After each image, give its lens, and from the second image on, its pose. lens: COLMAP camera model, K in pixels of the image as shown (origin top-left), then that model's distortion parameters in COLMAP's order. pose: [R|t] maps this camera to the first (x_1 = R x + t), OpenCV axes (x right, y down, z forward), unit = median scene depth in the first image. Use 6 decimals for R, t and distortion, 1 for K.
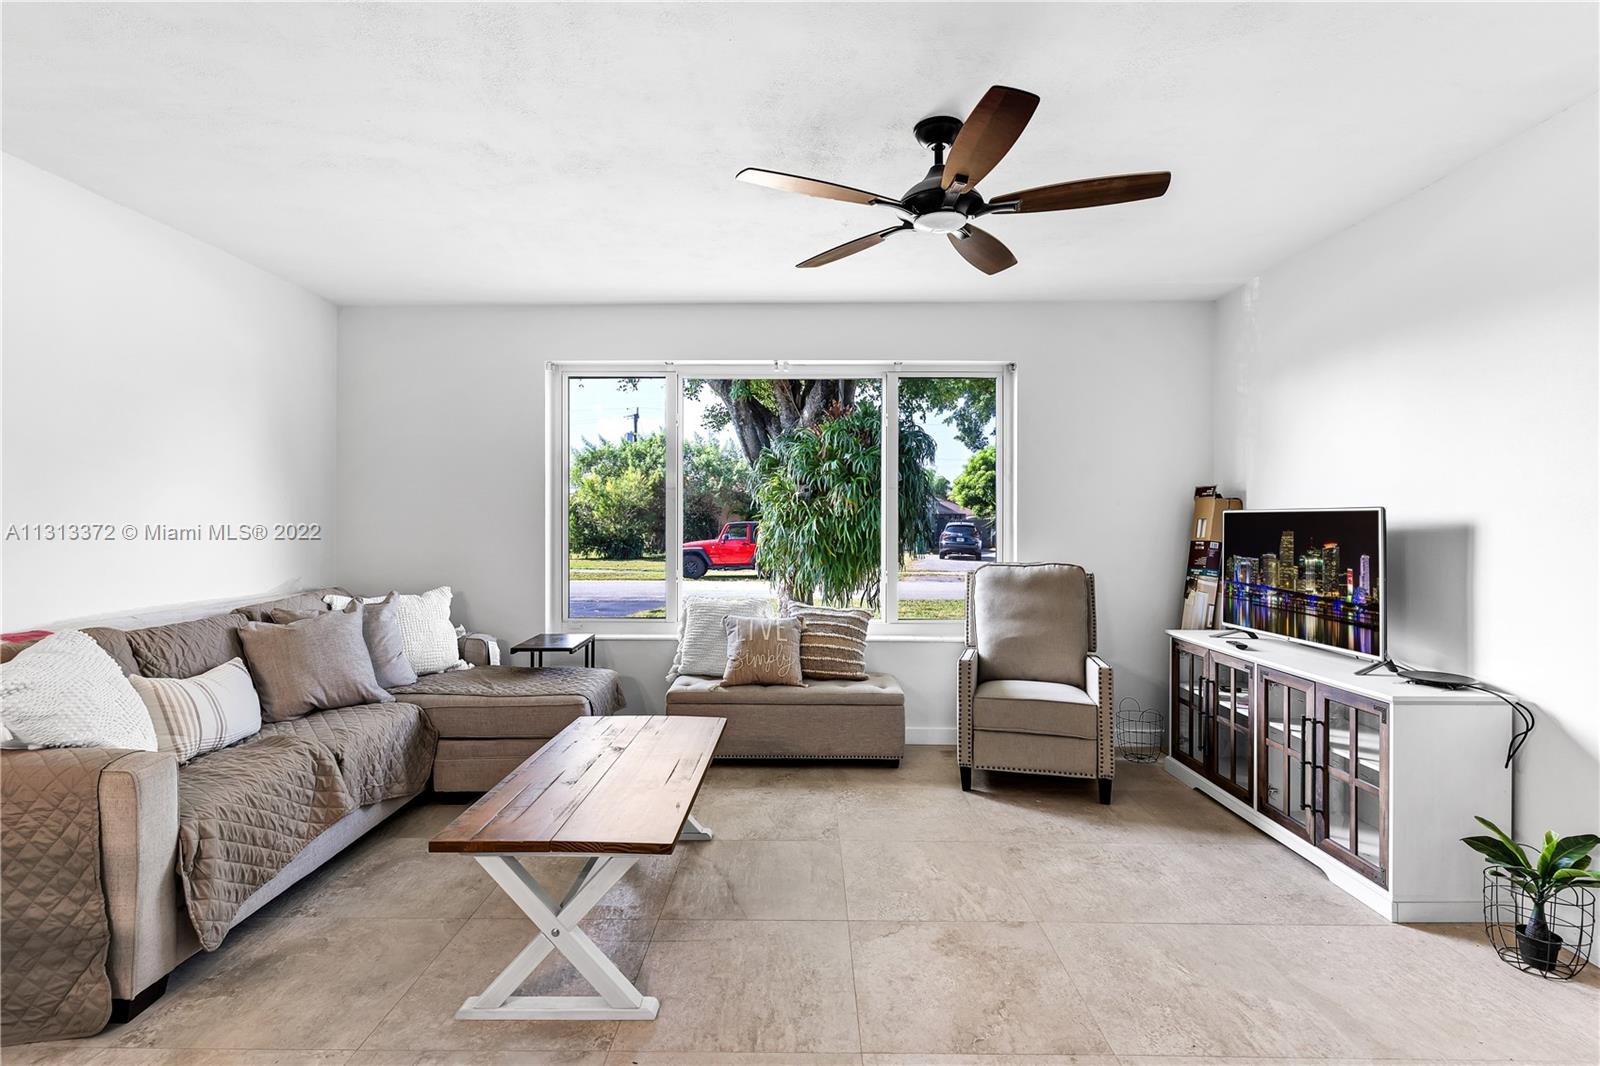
lens RADIAL K [[763.5, 0, 799.6], [0, 763.5, 515.6], [0, 0, 1]] dist [0.001613, -0.000034]
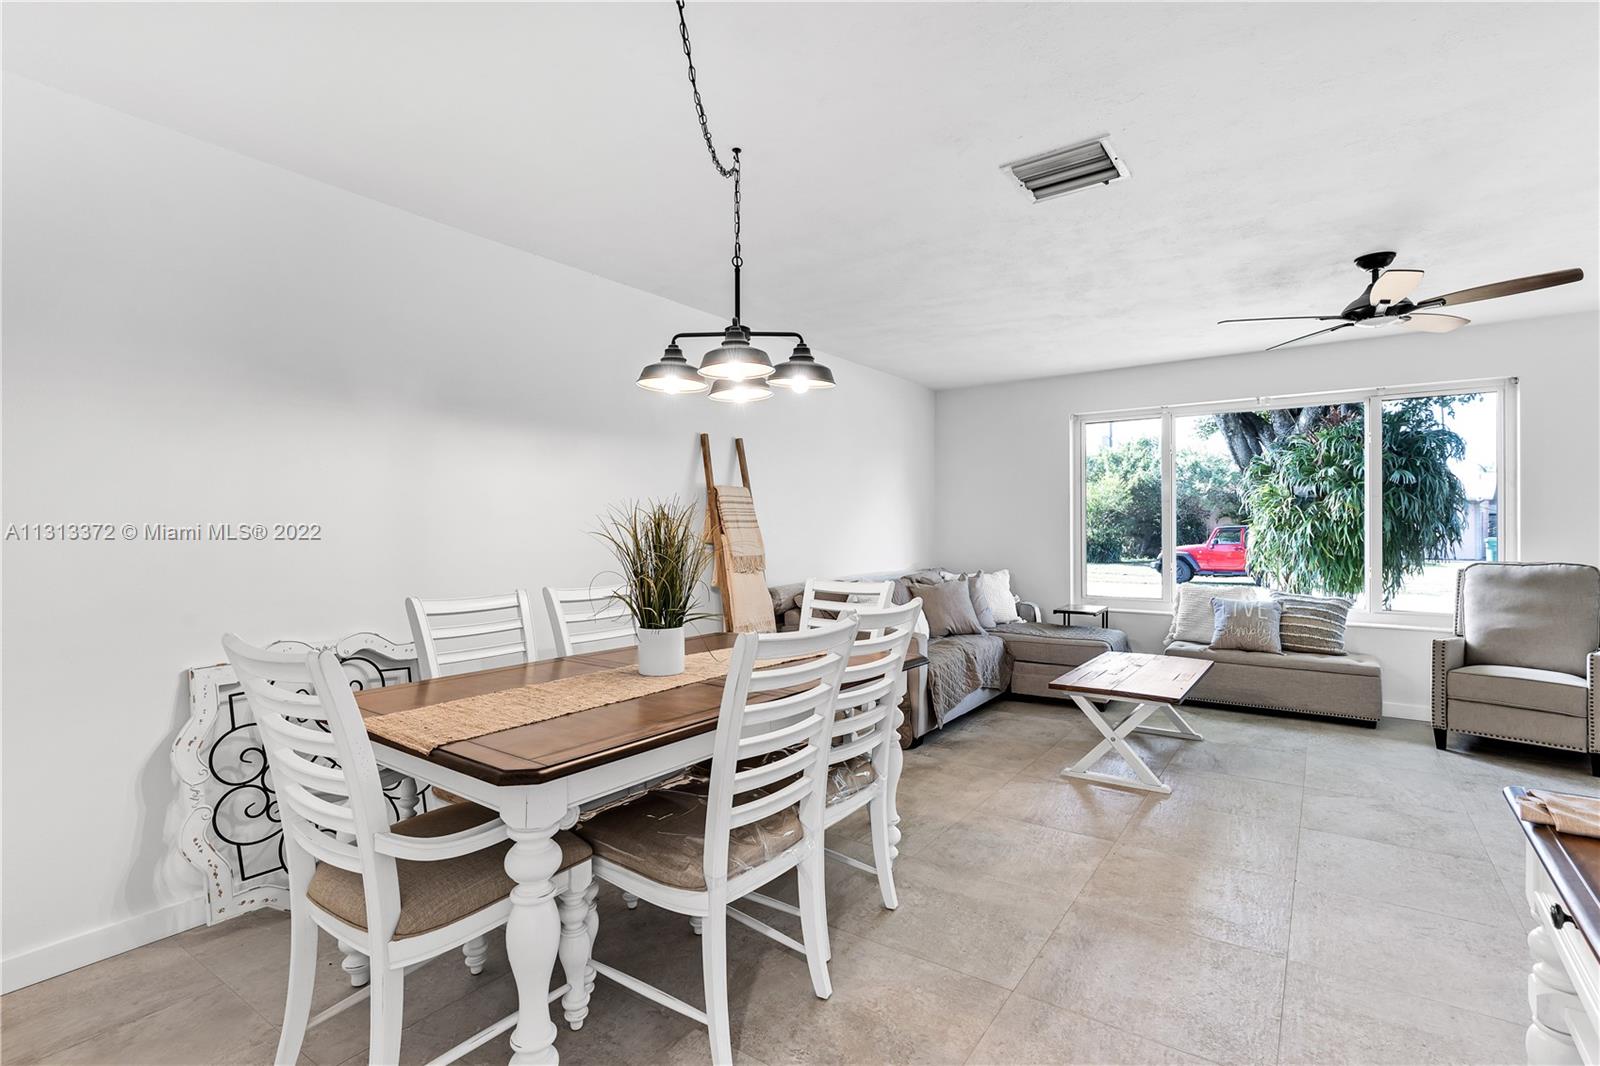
lens RADIAL K [[756.8, 0, 801.3], [0, 756.8, 530.9], [0, 0, 1]] dist [0.000711, -0.000009]
pose [[0.826835, -0.002403, -0.562439, 0.051194], [0.010207, 0.999890, 0.010733, -0.005260], [0.562351, -0.014616, 0.826769, -0.484963]]
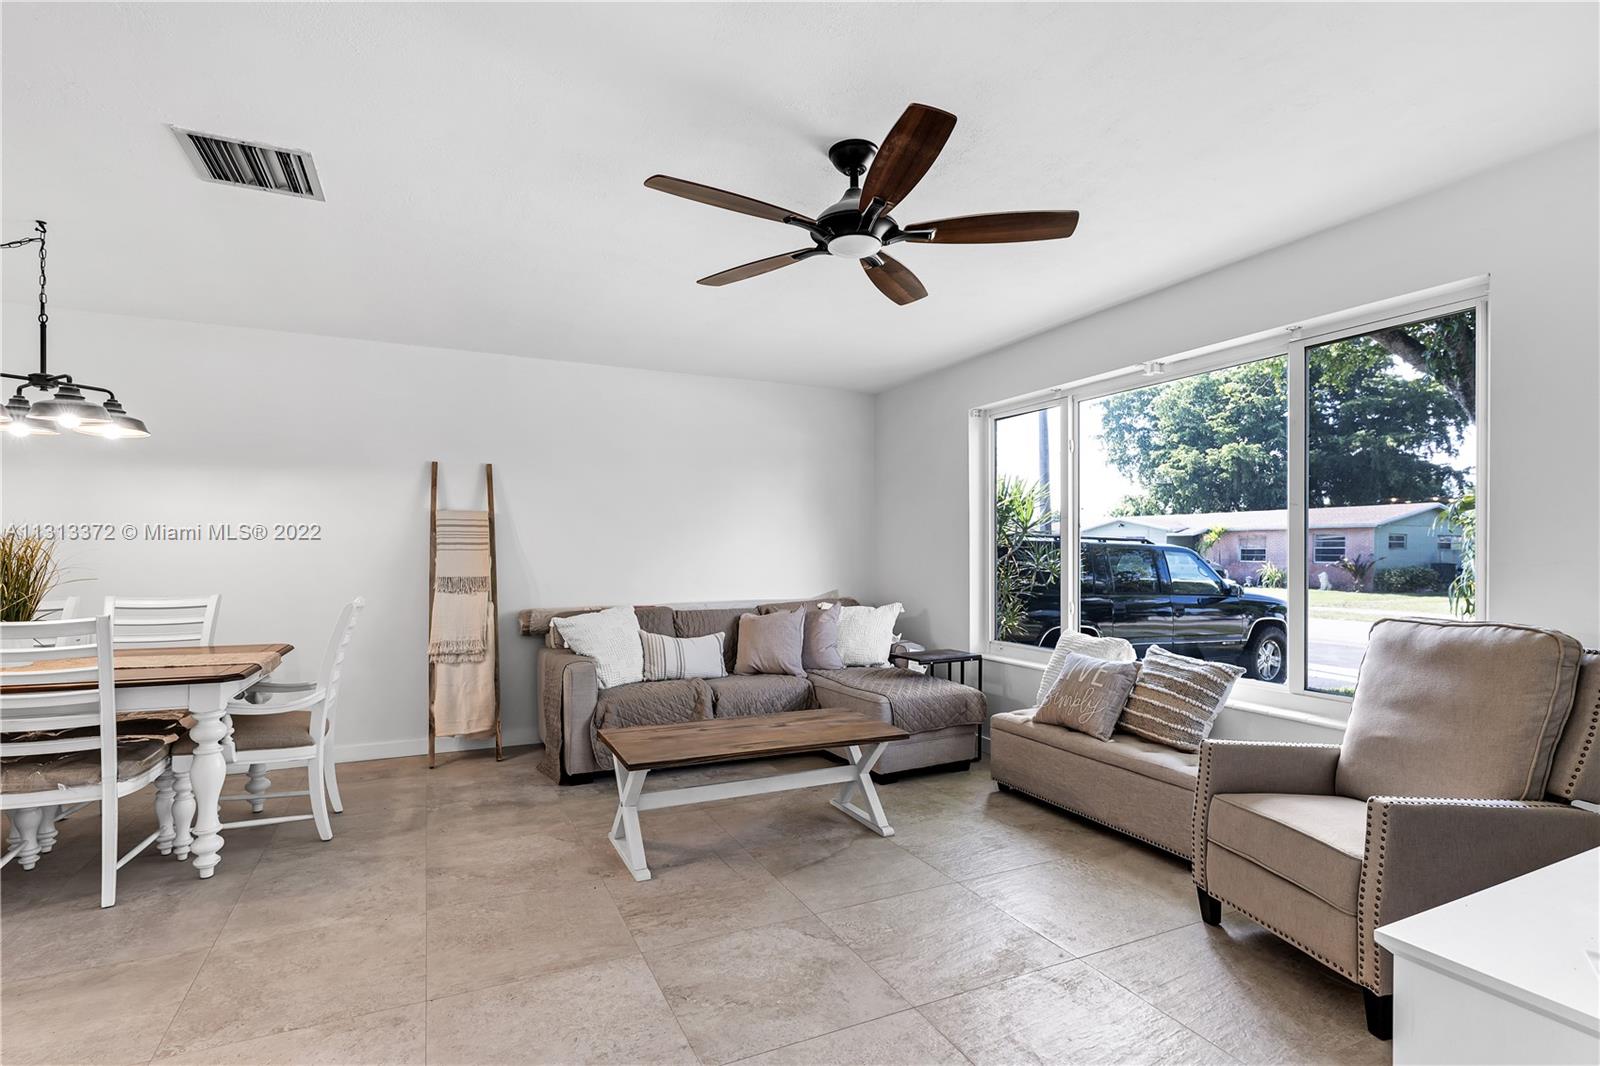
lens RADIAL K [[771.0, 0, 808.9], [0, 771.0, 551.3], [0, 0, 1]] dist [0.003233, 0.000463]
pose [[0.442815, -0.003383, -0.896606, 0.626291], [0.005275, 0.999985, -0.001168, 0.007327], [0.896597, -0.004212, 0.442827, 0.302060]]
